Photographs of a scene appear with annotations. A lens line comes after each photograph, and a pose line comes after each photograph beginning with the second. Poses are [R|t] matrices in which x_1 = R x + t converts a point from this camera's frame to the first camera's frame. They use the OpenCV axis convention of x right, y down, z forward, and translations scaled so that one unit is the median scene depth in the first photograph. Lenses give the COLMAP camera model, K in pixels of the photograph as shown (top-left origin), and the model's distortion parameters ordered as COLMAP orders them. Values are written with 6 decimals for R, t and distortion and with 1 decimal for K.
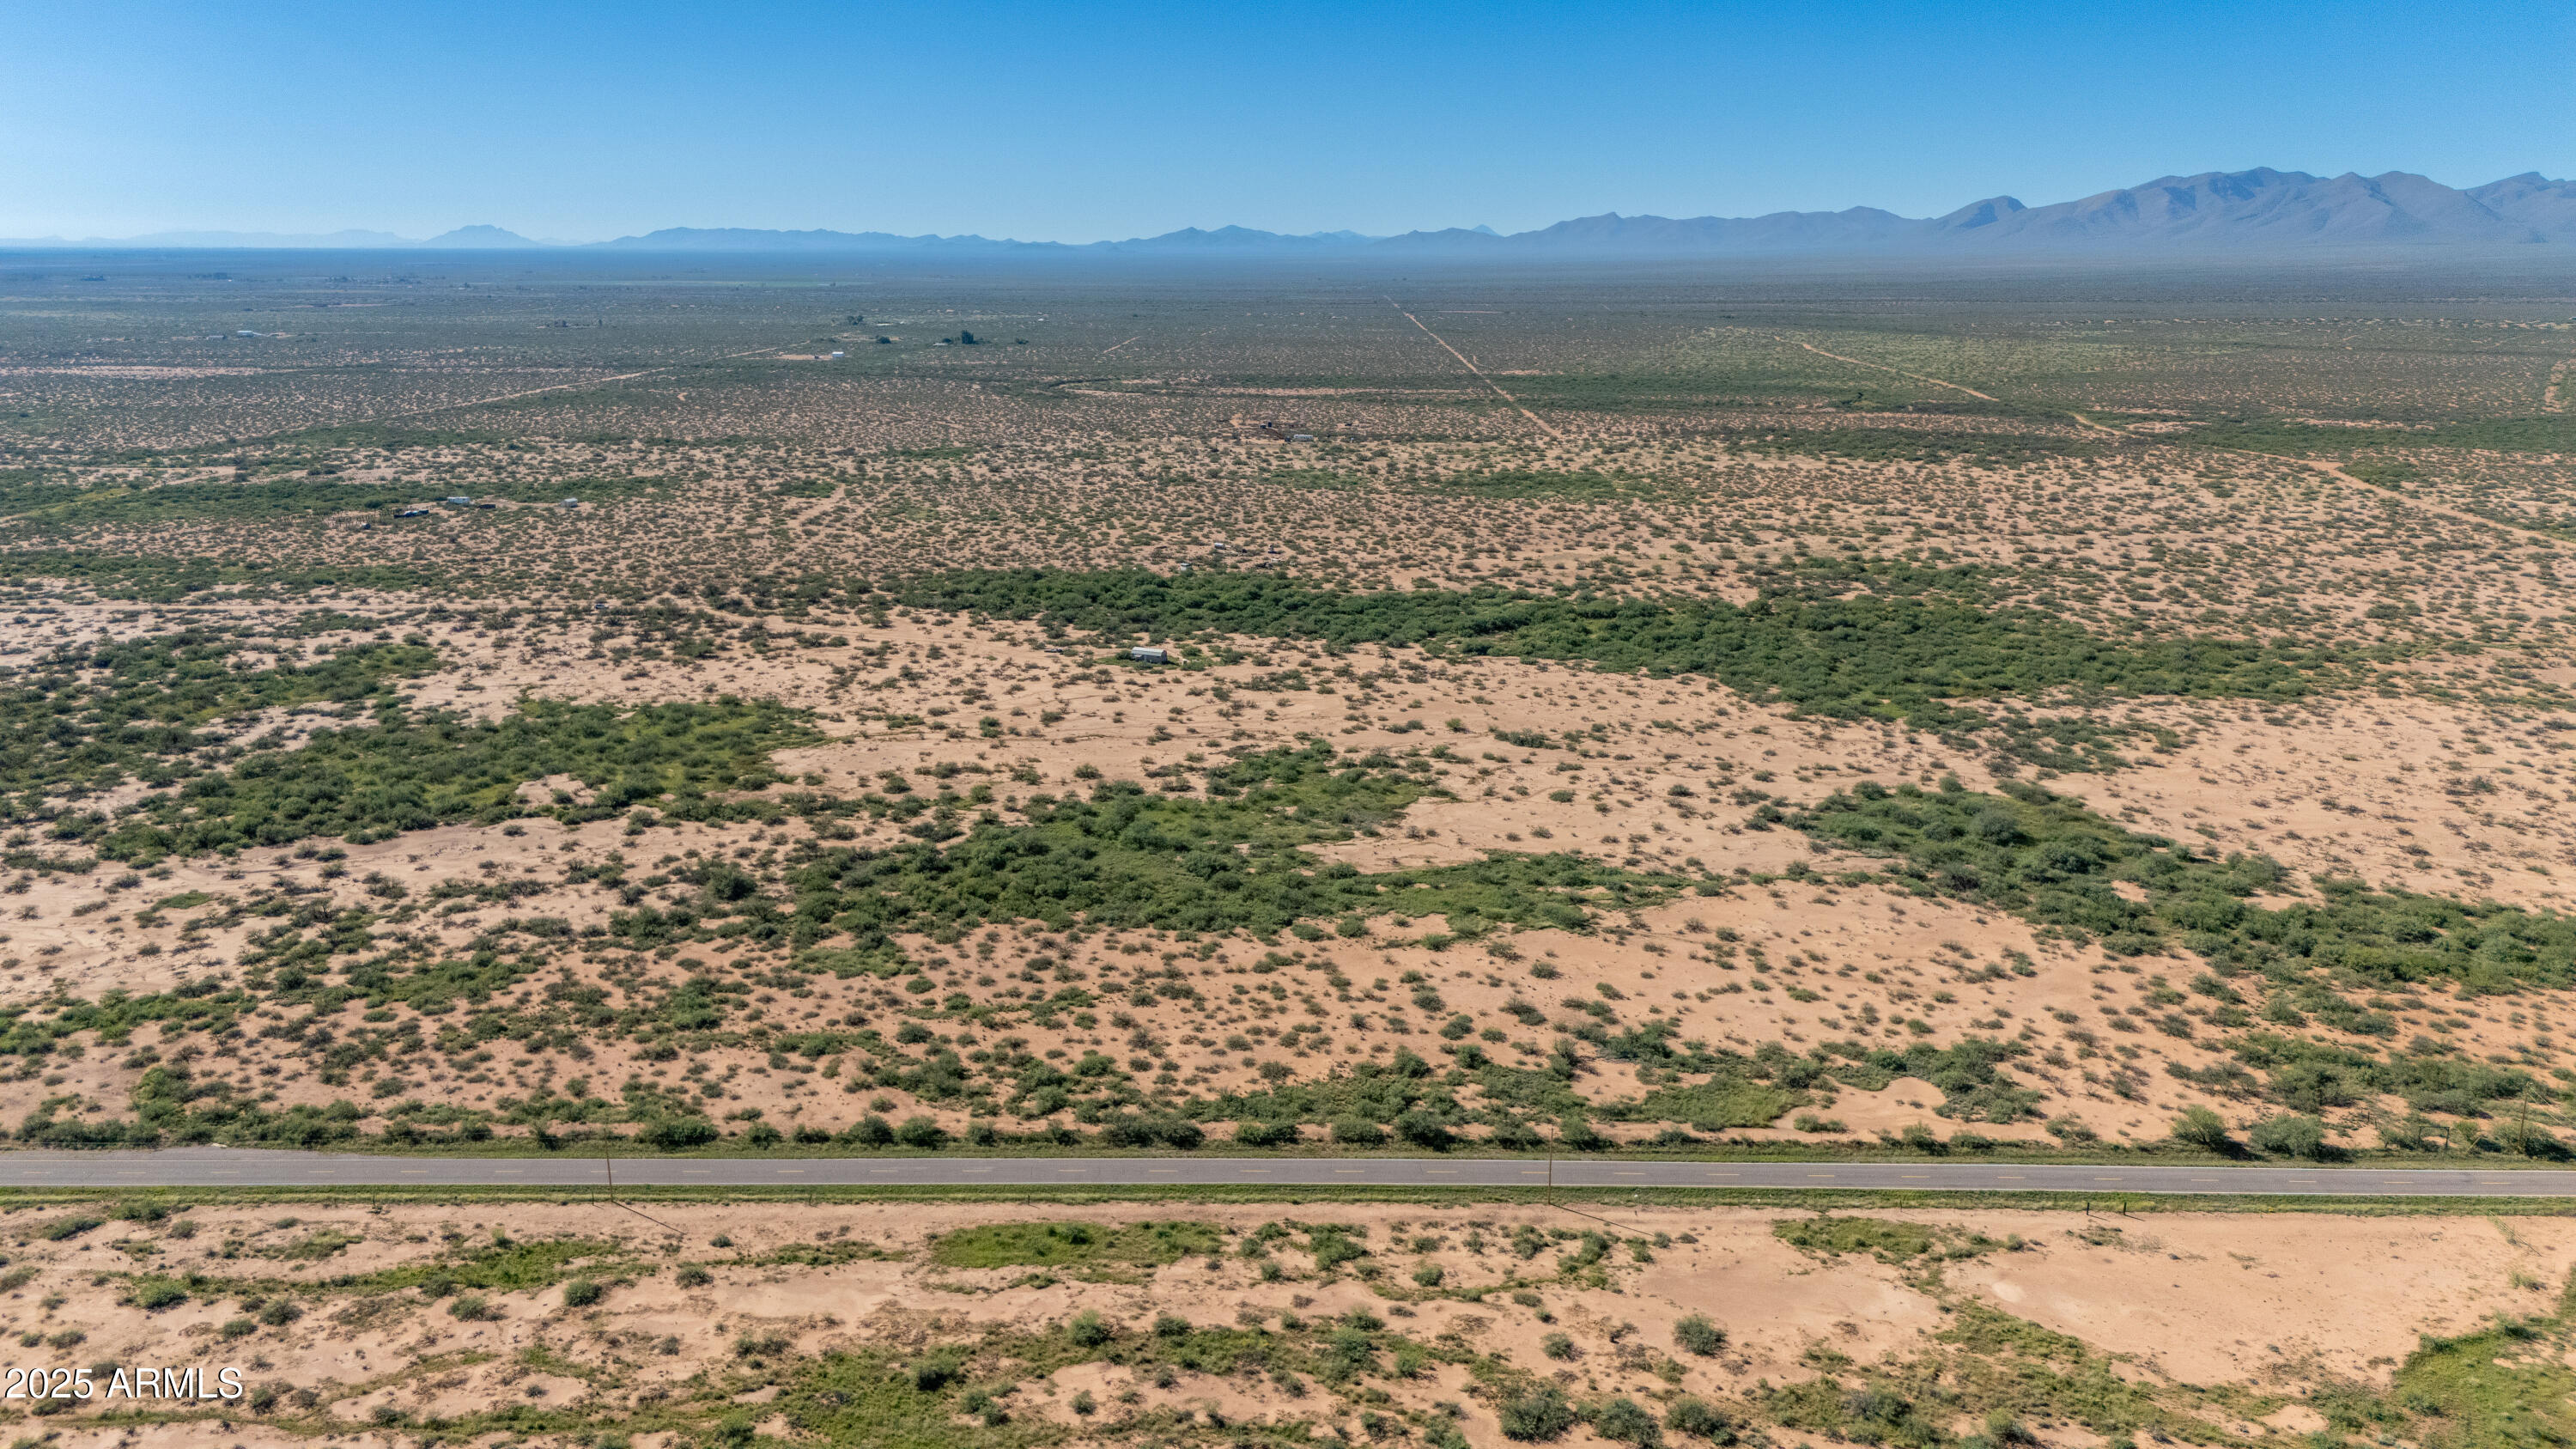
lens RADIAL K [[1894.9, 0, 1288.0], [0, 1894.9, 724.5], [0, 0, 1]] dist [0.036965, -0.006993]
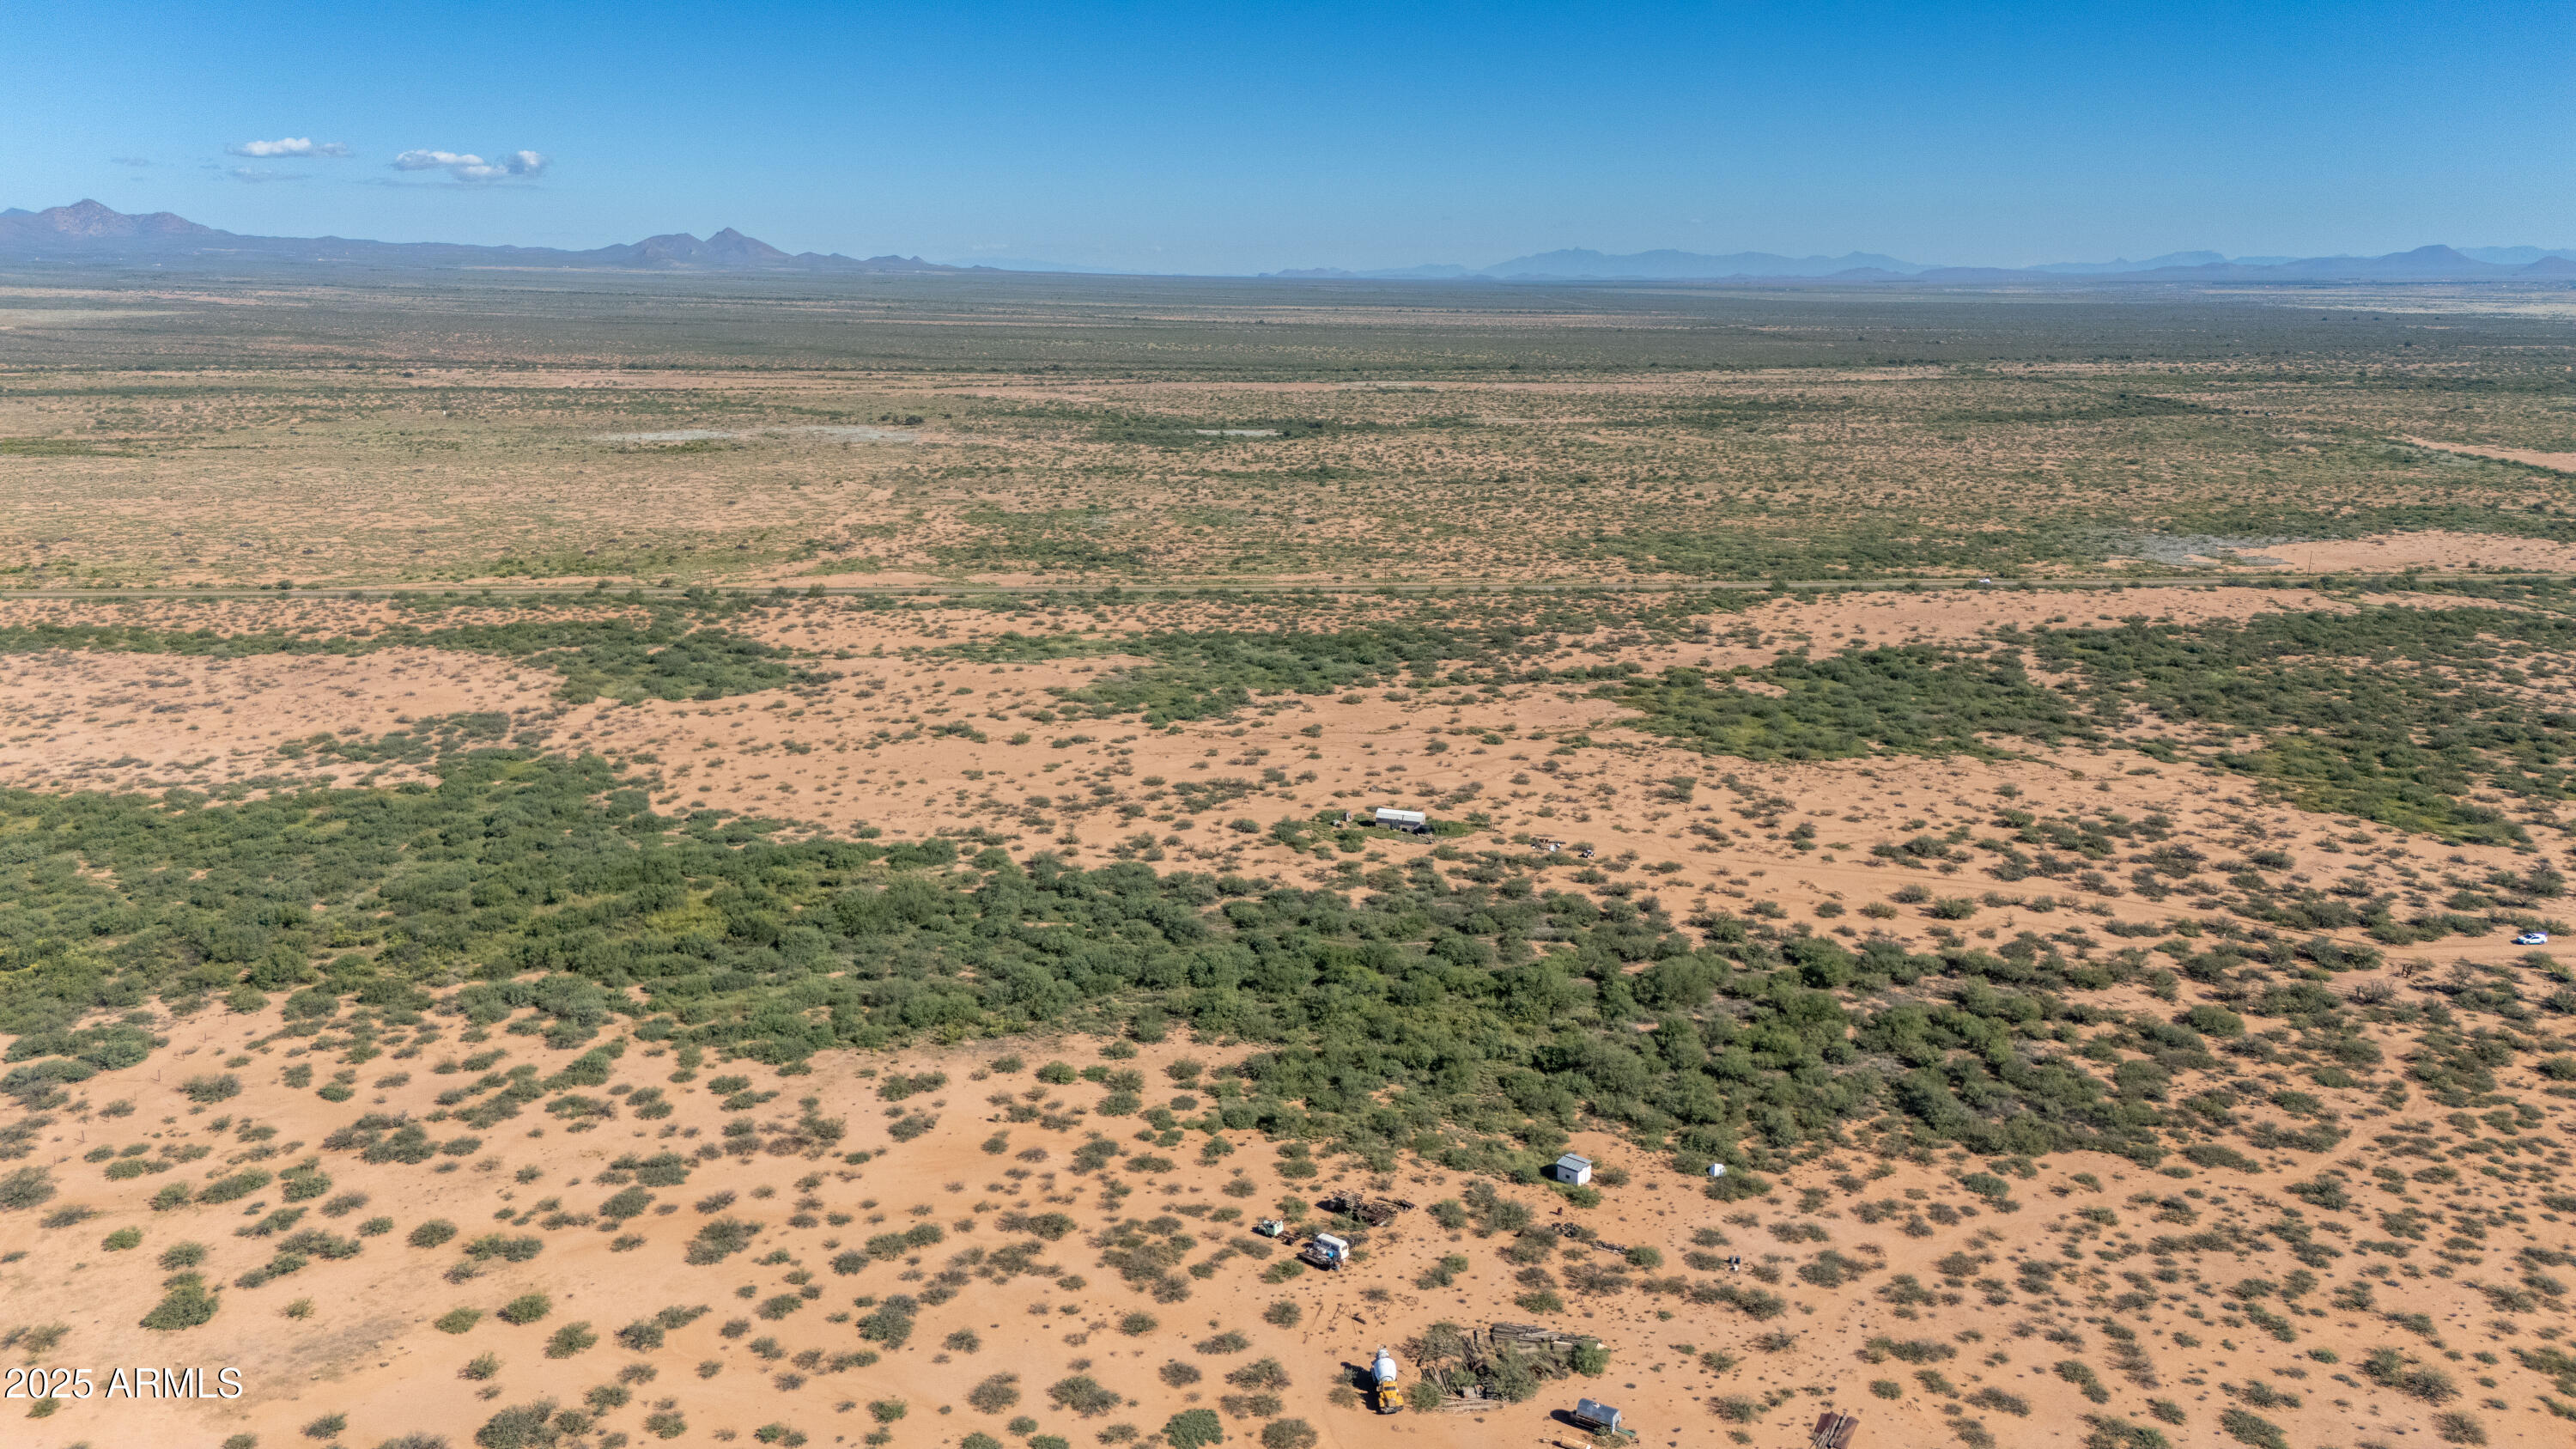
lens RADIAL K [[1894.9, 0, 1288.0], [0, 1894.9, 724.5], [0, 0, 1]] dist [0.036965, -0.006993]
pose [[-0.995490, 0.017309, -0.093279, 0.038148], [-0.028118, 0.885212, 0.464338, -0.425156], [0.090609, 0.464866, -0.880732, 1.706204]]
